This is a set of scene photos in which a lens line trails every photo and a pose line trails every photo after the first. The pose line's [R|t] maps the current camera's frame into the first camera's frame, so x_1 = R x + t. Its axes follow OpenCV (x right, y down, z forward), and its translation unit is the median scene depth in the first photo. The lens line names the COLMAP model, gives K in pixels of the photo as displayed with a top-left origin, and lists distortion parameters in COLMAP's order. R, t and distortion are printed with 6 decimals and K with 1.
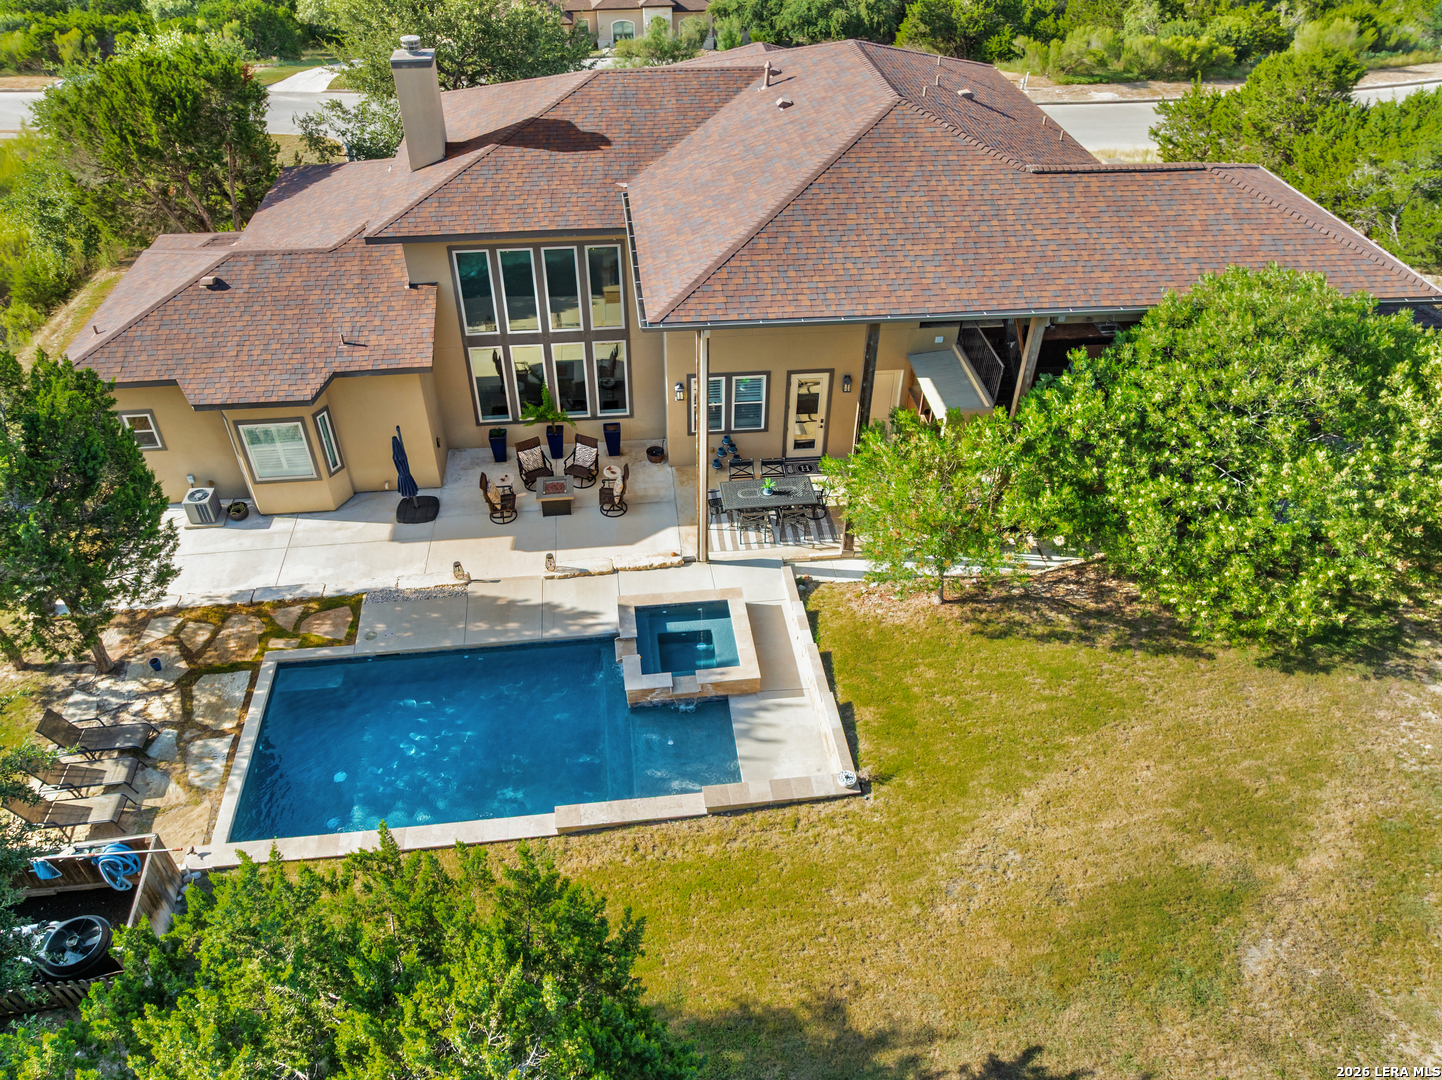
lens RADIAL K [[1027.3, 0, 707.5], [0, 1027.3, 543.5], [0, 0, 1]] dist [-0.028804, -0.008782]
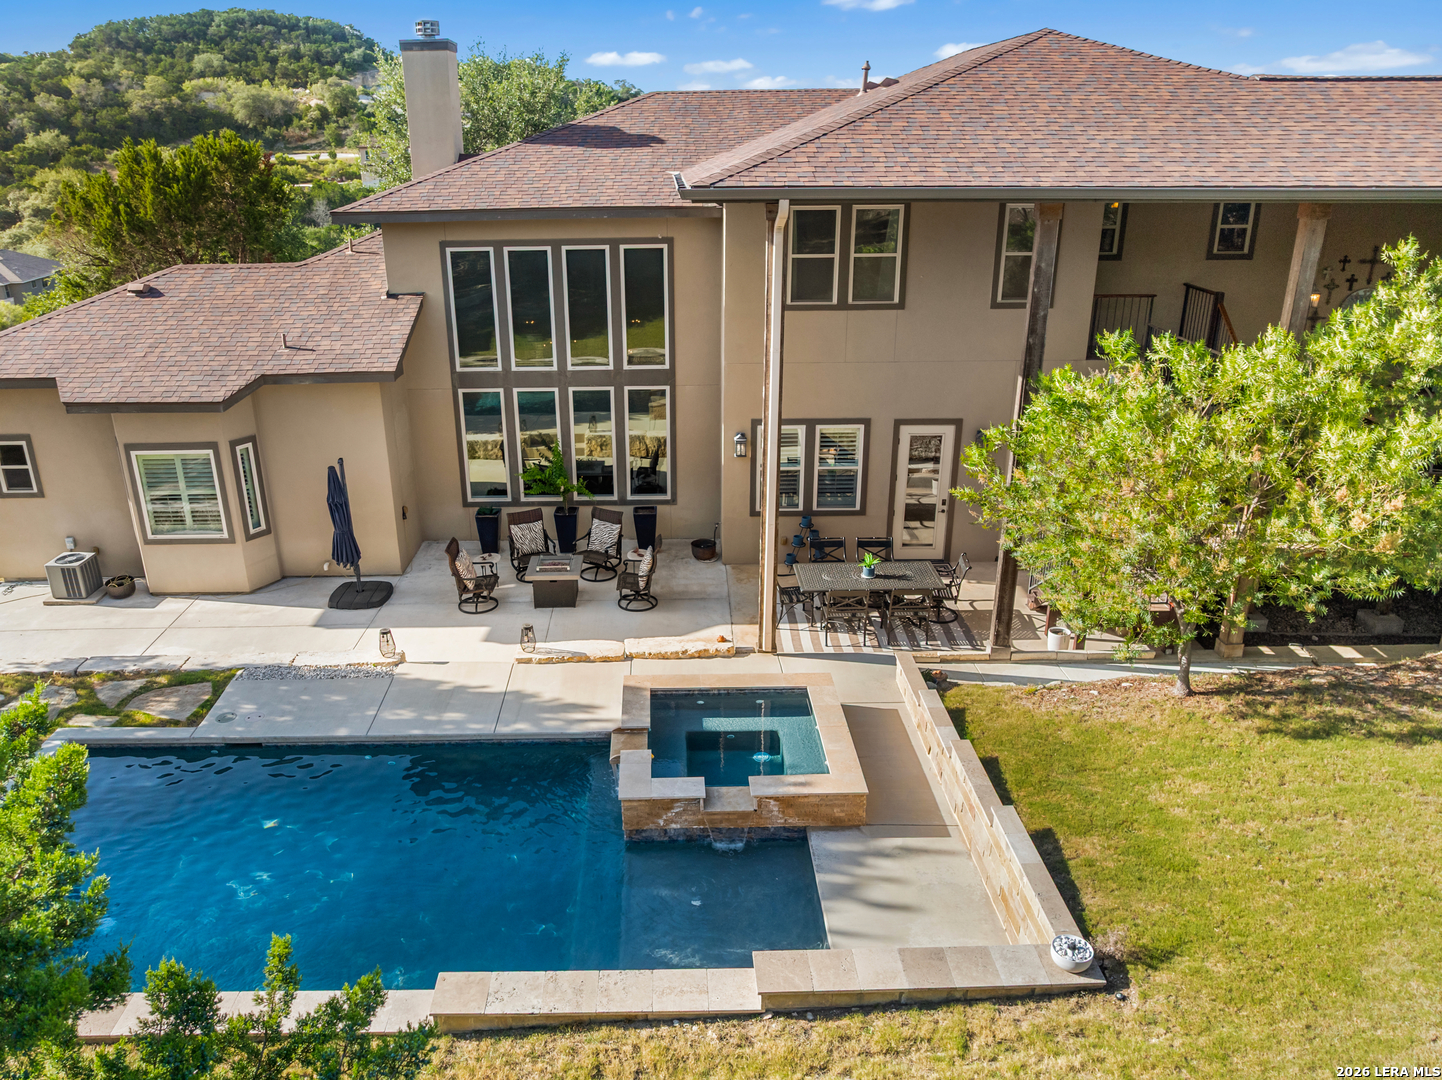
lens RADIAL K [[1045.0, 0, 661.3], [0, 1045.0, 544.4], [0, 0, 1]] dist [-0.032035, -0.006514]
pose [[0.993325, 0.022773, -0.113081, 0.002077], [-0.056767, 0.949898, -0.307363, 0.164950], [0.100416, 0.311730, 0.944850, 0.388243]]
